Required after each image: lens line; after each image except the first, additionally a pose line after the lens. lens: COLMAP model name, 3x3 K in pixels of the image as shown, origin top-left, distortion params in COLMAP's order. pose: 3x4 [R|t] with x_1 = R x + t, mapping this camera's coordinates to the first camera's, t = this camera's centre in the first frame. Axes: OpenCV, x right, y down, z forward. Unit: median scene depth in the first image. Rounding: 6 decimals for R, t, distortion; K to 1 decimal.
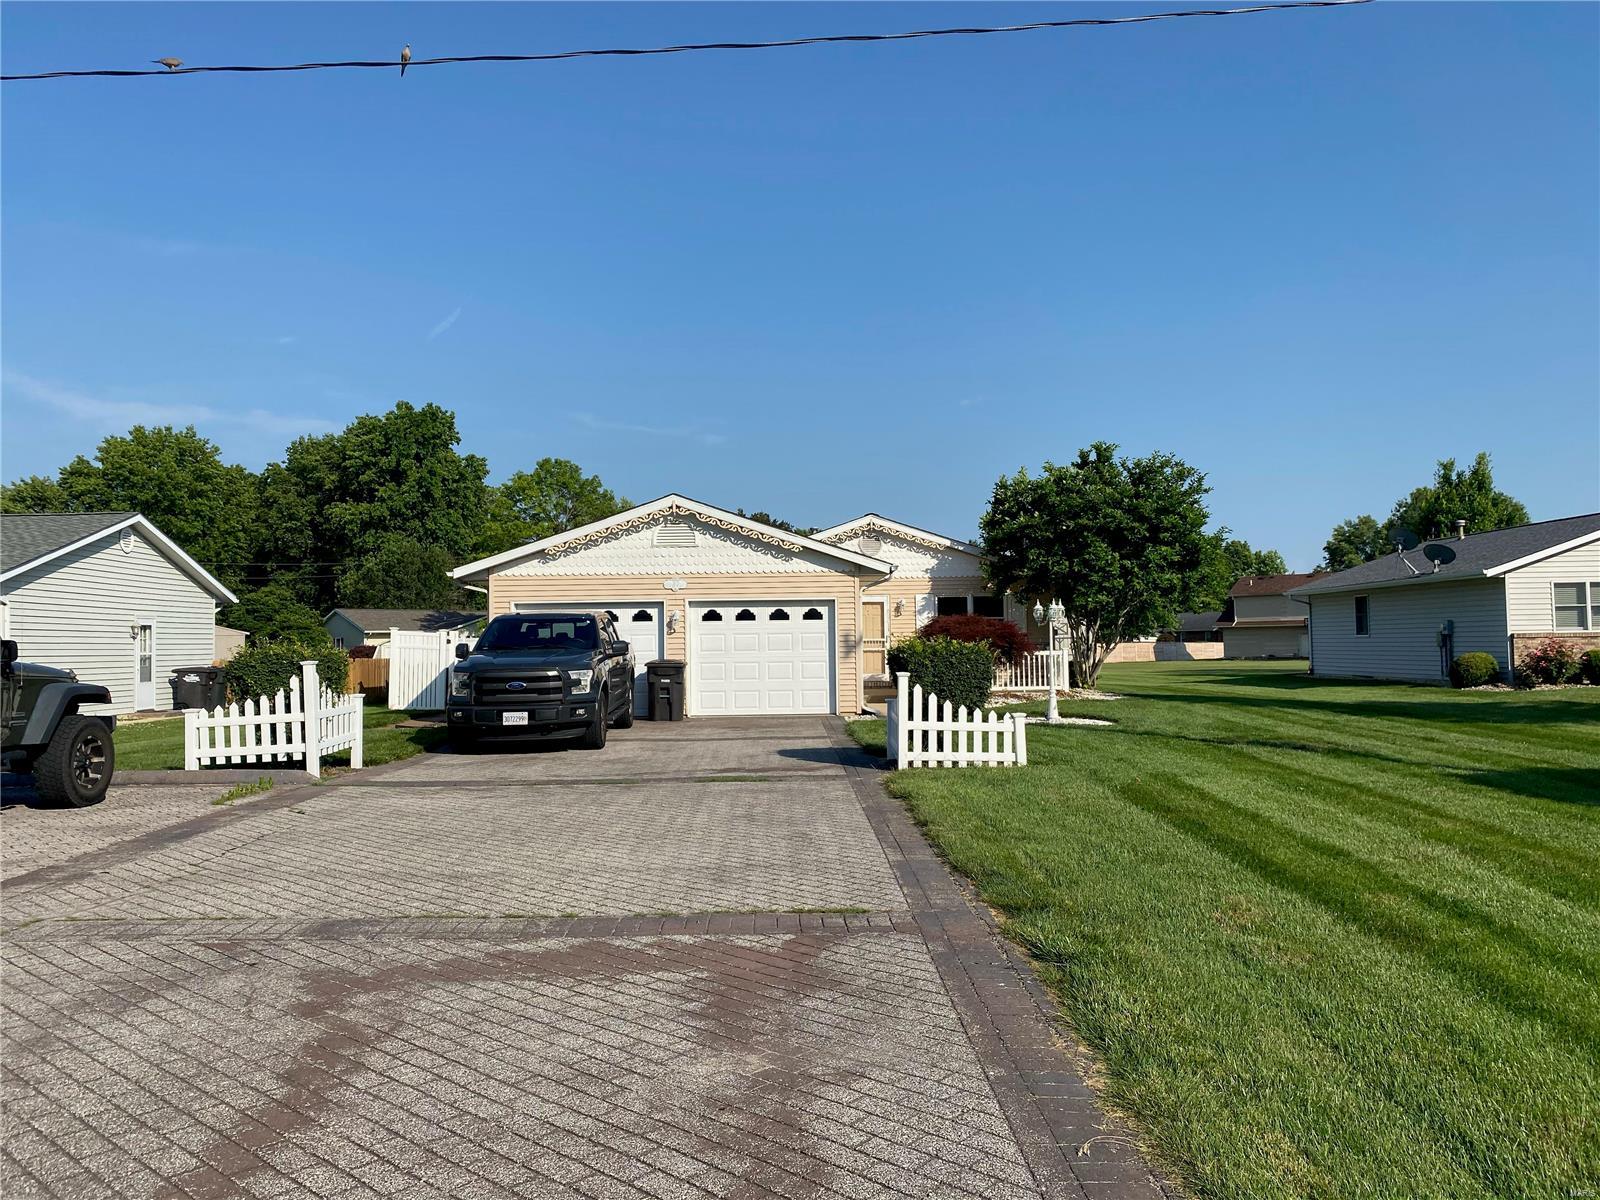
lens RADIAL K [[1265.8, 0, 800.0], [0, 1265.8, 600.0], [0, 0, 1]] dist [0.001830, 0.000821]
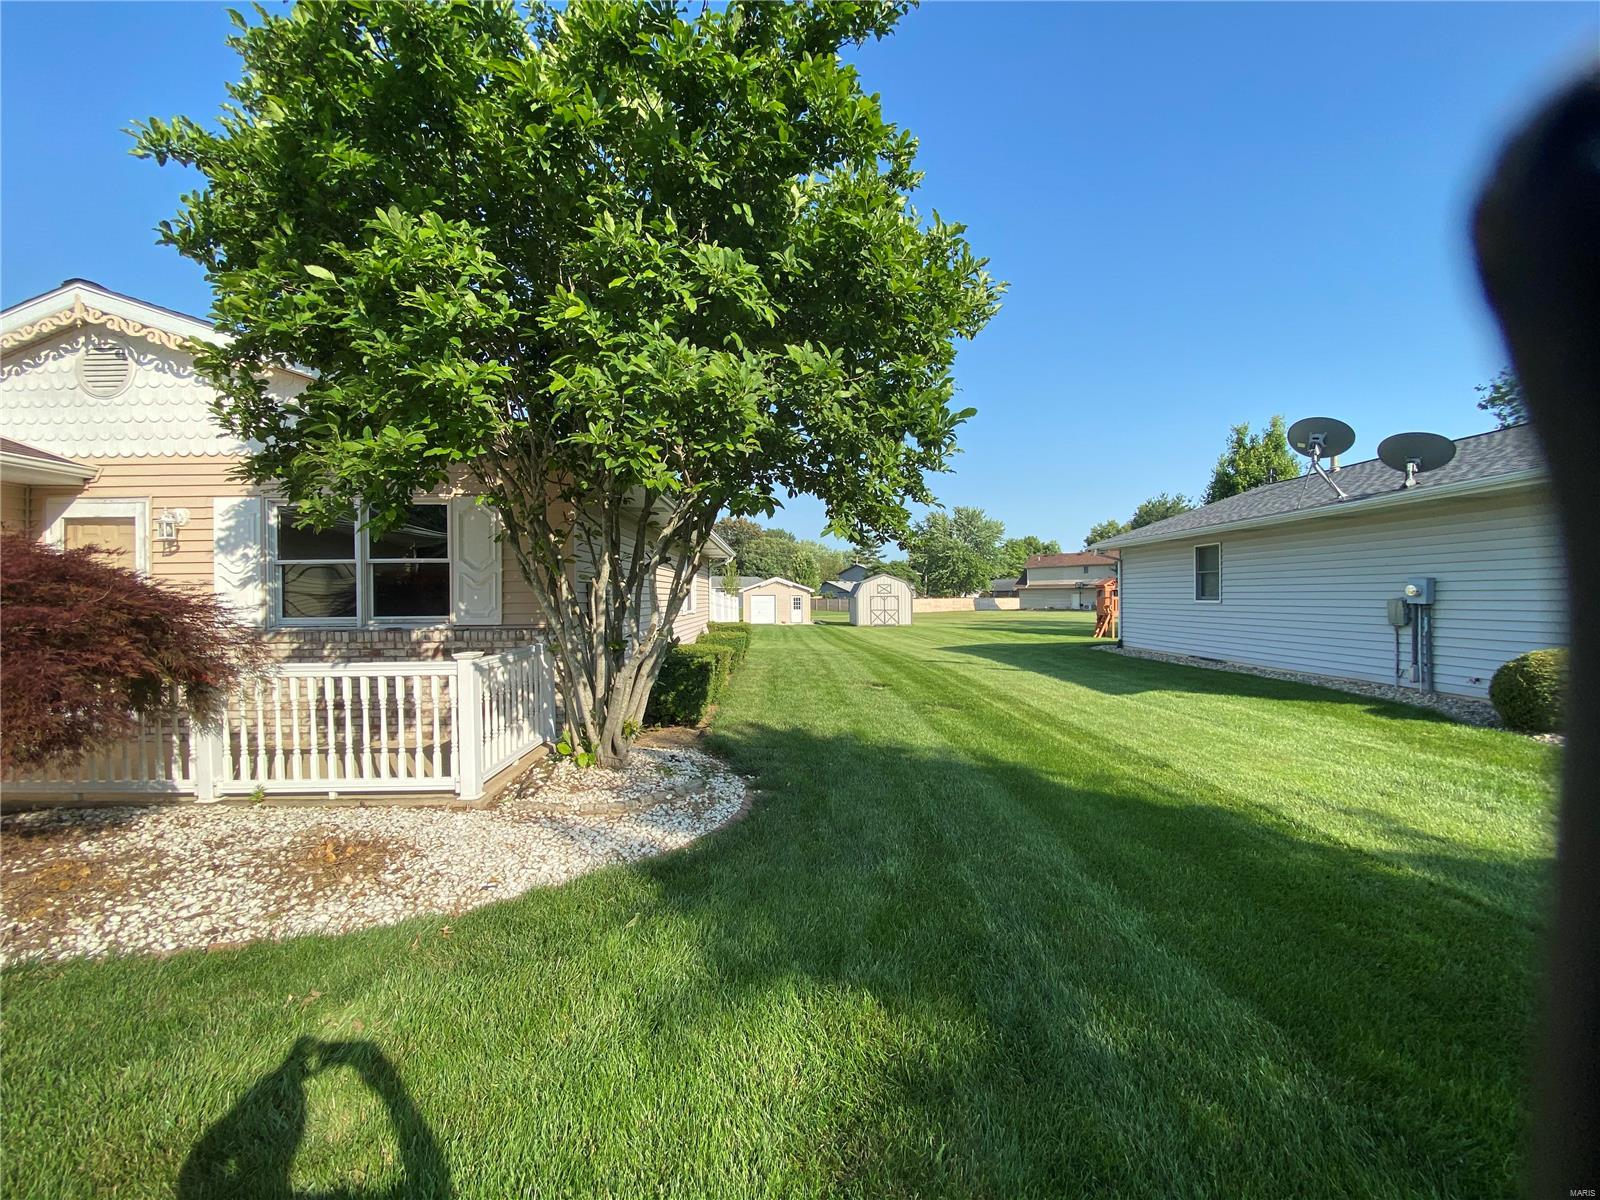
lens RADIAL K [[655.5, 0, 800.0], [0, 655.5, 600.0], [0, 0, 1]] dist [-0.000304, -0.000026]
pose [[0.999967, 0.007335, -0.003415, 0.374596], [-0.007188, 0.999124, 0.041235, 0.023954], [0.003715, -0.041209, 0.999144, 1.088953]]
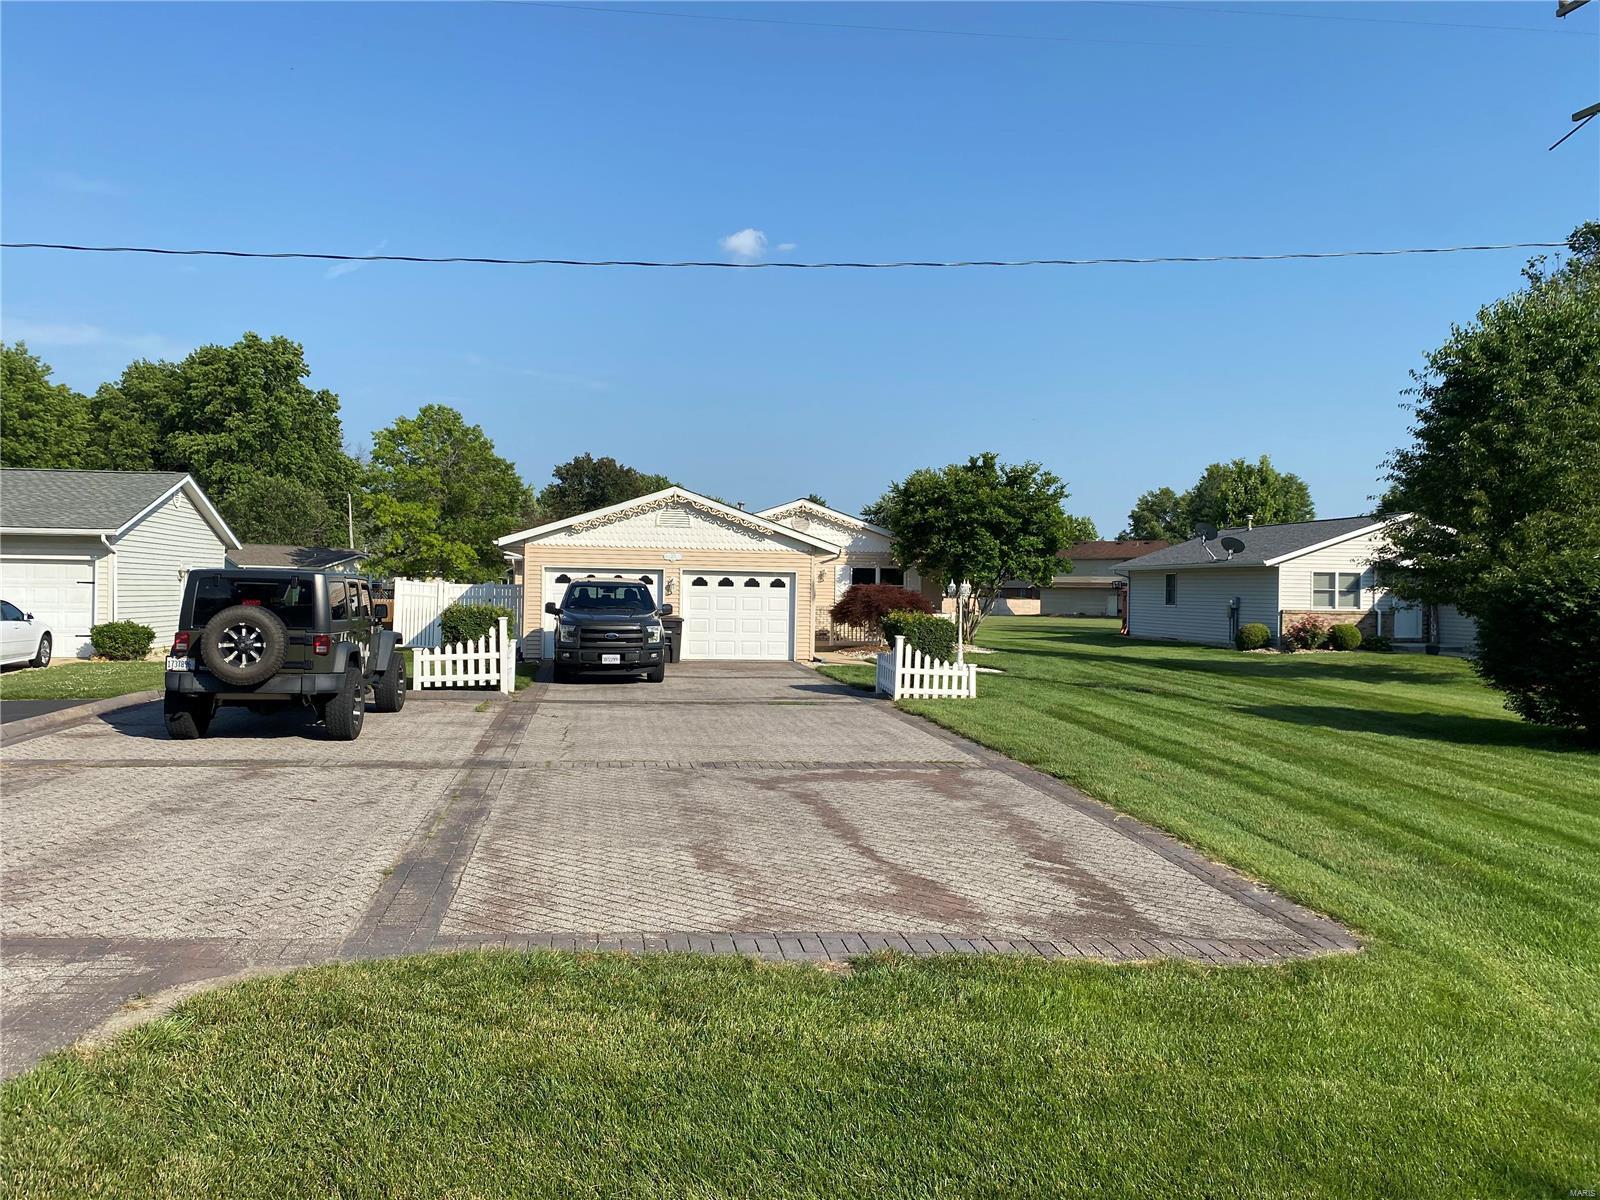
lens RADIAL K [[1265.8, 0, 800.0], [0, 1265.8, 600.0], [0, 0, 1]] dist [0.001830, 0.000821]
pose [[0.989104, 0.030443, 0.144037, -0.154380], [-0.036898, 0.998421, 0.042358, -0.027316], [-0.142520, -0.047211, 0.988665, -0.289453]]
